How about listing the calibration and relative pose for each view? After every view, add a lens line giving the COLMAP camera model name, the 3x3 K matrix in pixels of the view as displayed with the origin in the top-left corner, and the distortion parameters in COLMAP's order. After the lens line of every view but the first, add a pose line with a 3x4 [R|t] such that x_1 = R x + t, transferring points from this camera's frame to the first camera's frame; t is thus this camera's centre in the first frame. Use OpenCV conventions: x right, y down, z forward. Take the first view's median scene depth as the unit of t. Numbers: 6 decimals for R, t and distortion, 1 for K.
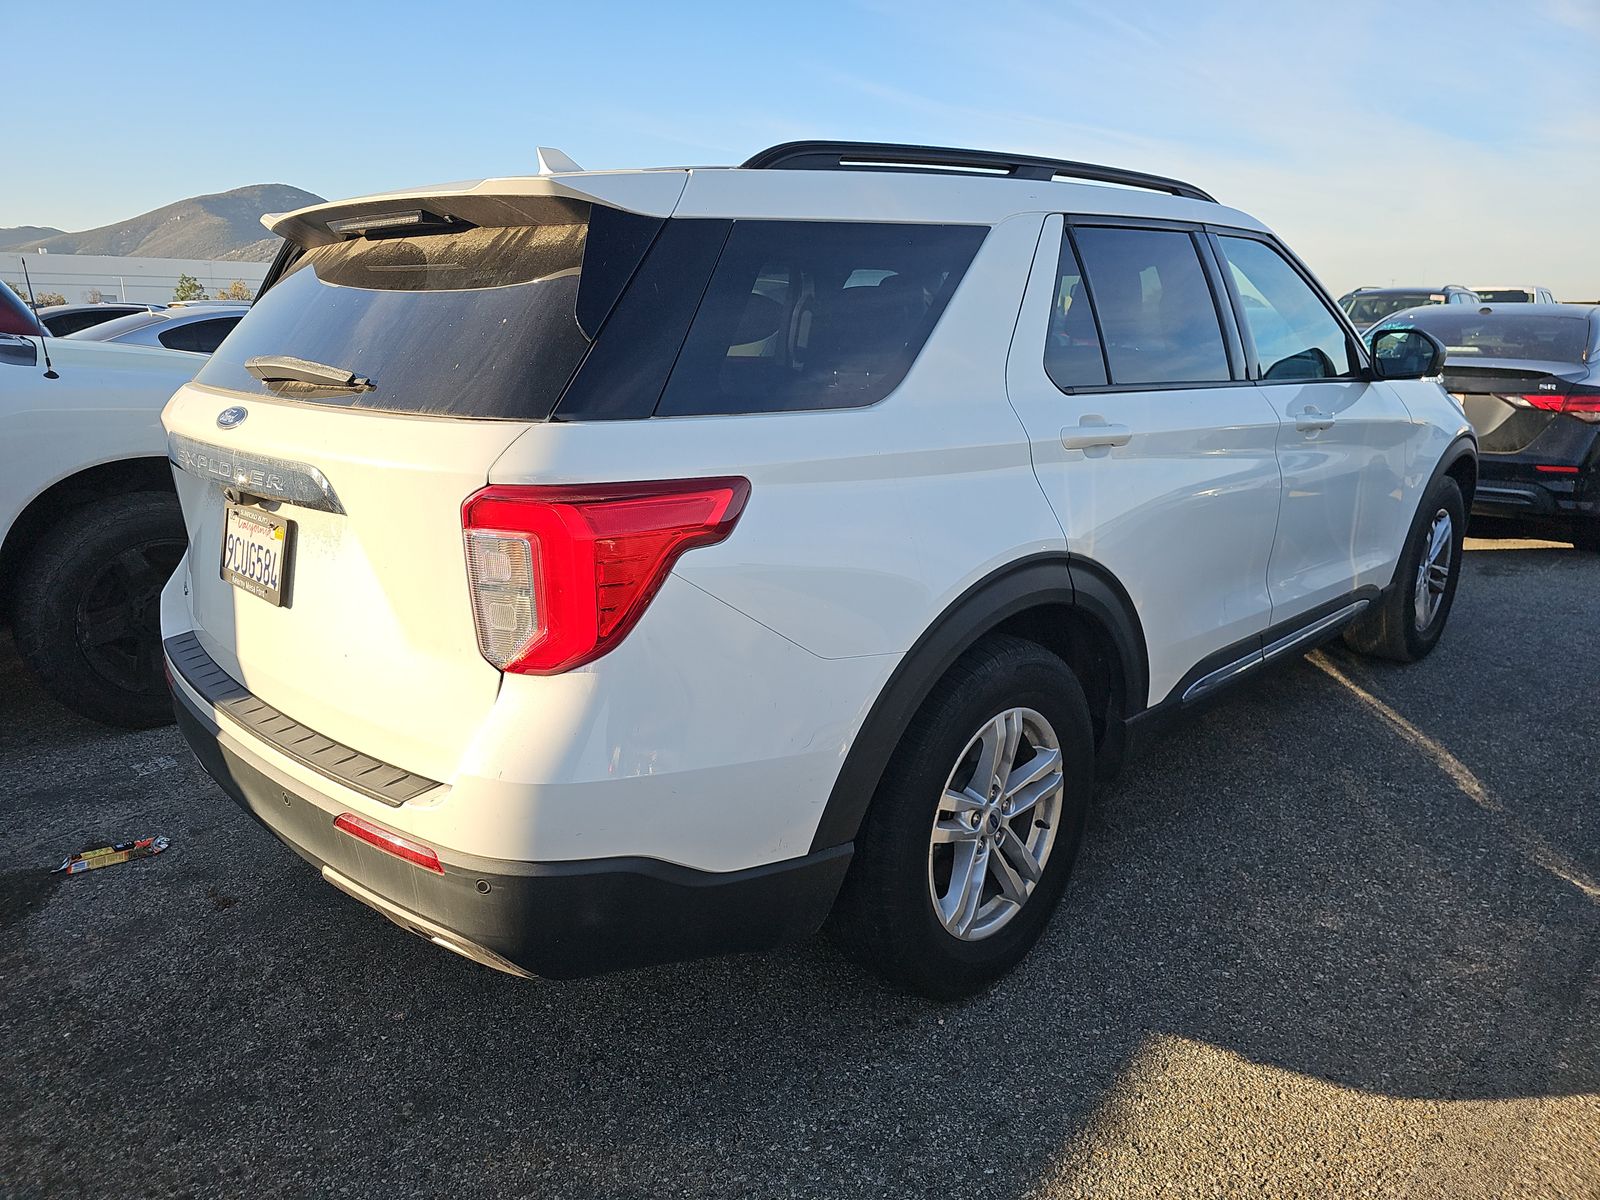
lens RADIAL K [[1111.1, 0, 789.6], [0, 1111.1, 599.9], [0, 0, 1]] dist [0.068540, -0.050448]
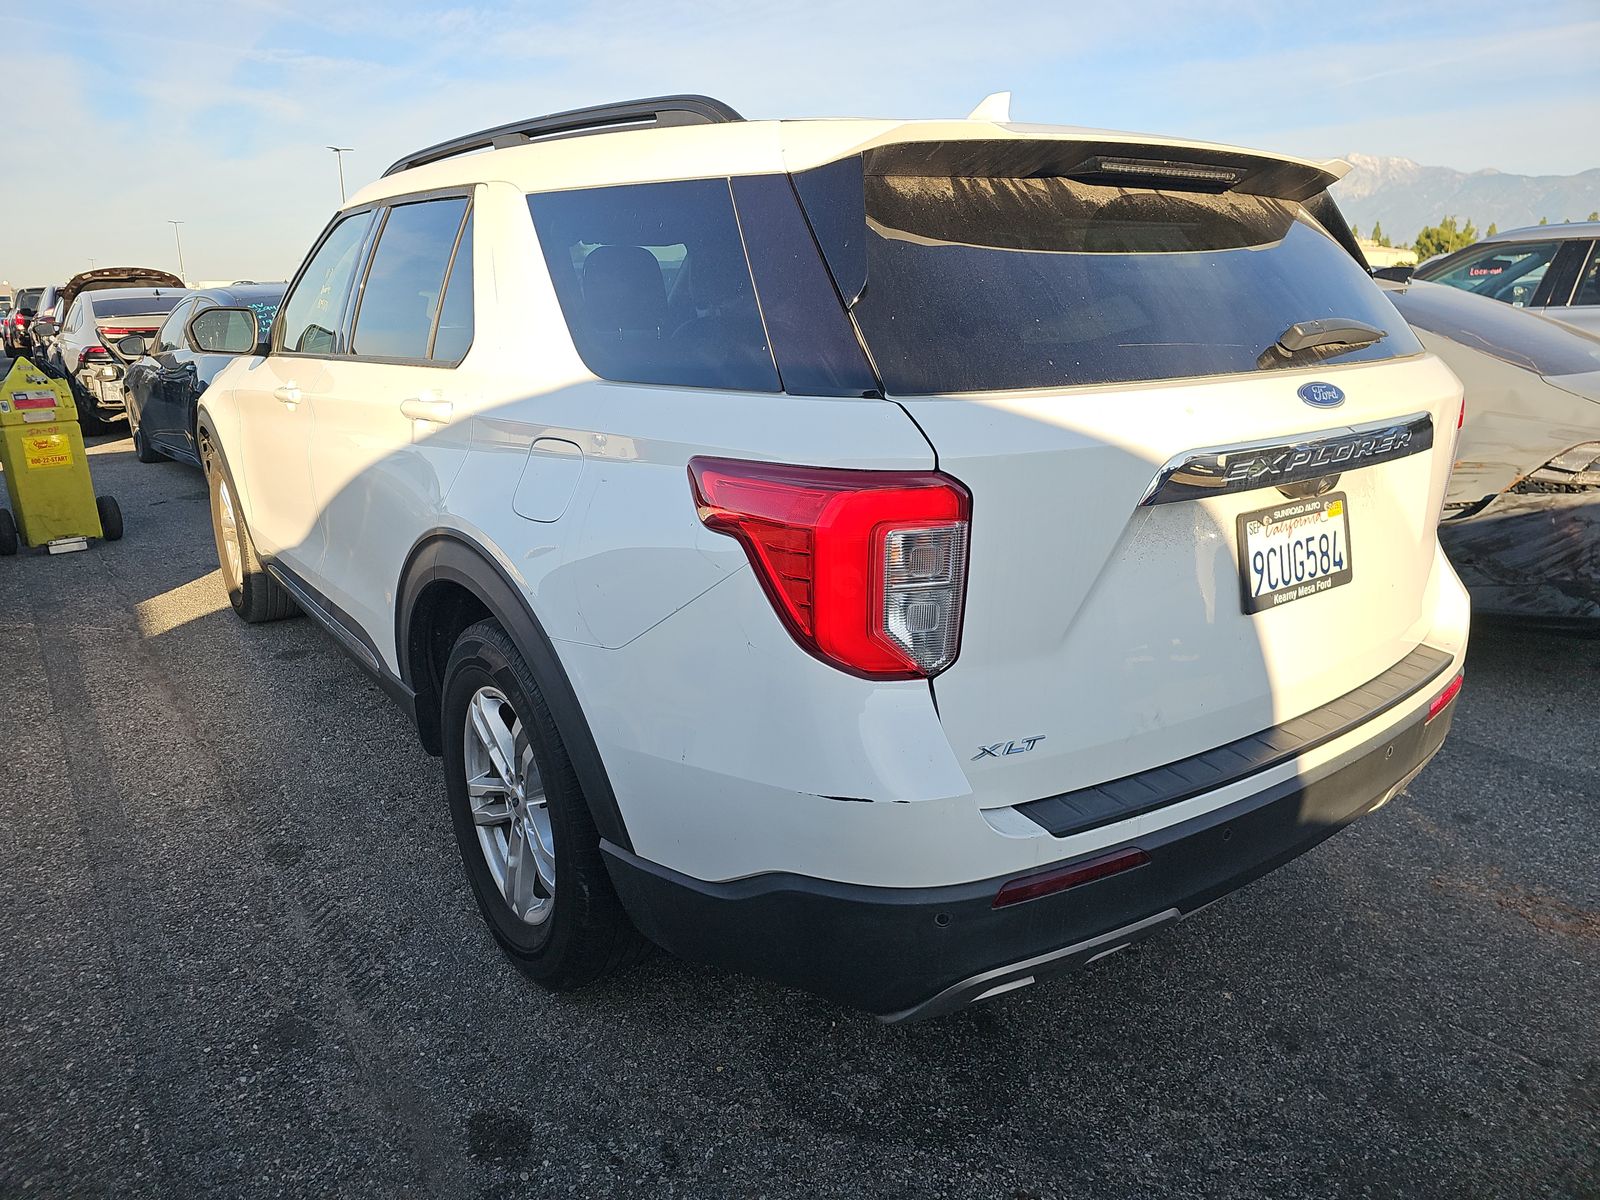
lens RADIAL K [[1111.1, 0, 789.6], [0, 1111.1, 599.9], [0, 0, 1]] dist [0.068540, -0.050448]
pose [[0.103744, -0.278547, 0.954803, -1.384906], [0.265368, 0.932935, 0.243334, -0.329396], [-0.958549, 0.228130, 0.170704, 1.264601]]
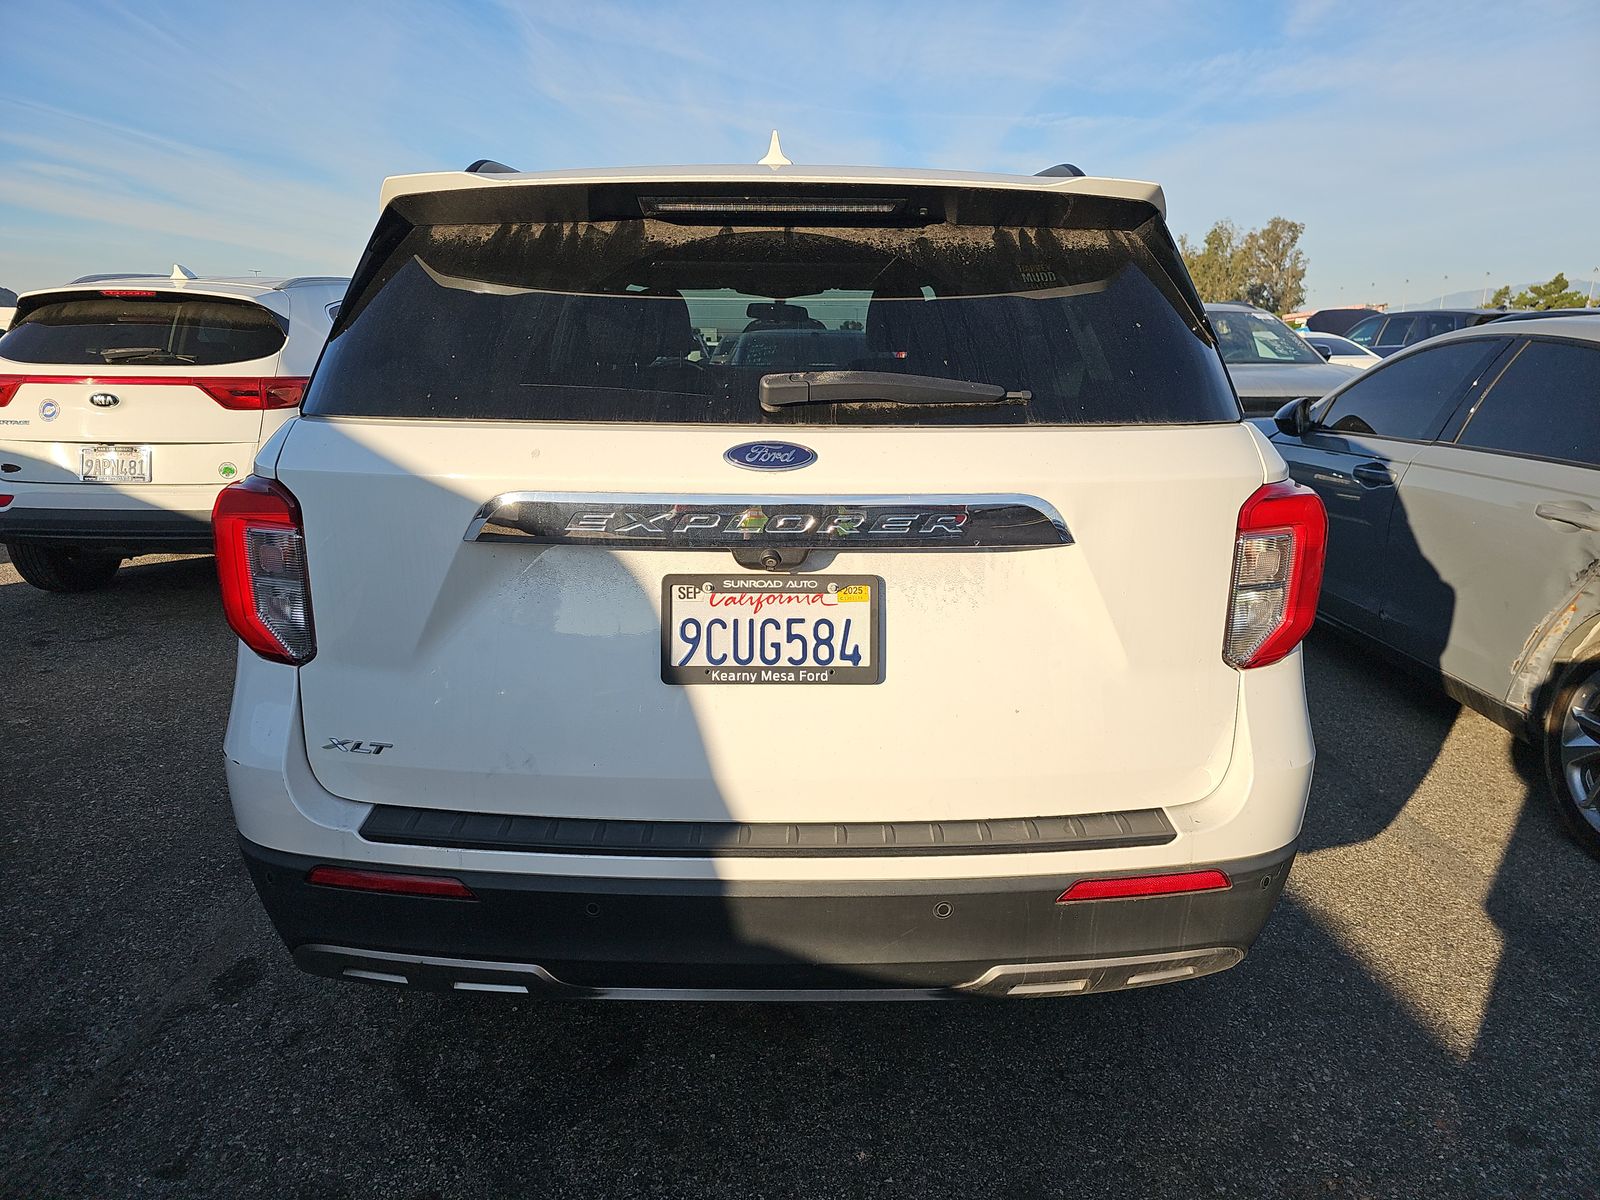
lens RADIAL K [[1111.1, 0, 789.6], [0, 1111.1, 599.9], [0, 0, 1]] dist [0.068540, -0.050448]
pose [[0.683272, -0.175791, 0.708687, -1.022217], [0.186844, 0.980365, 0.063038, -0.110634], [-0.705854, 0.089342, 0.702701, 0.469078]]
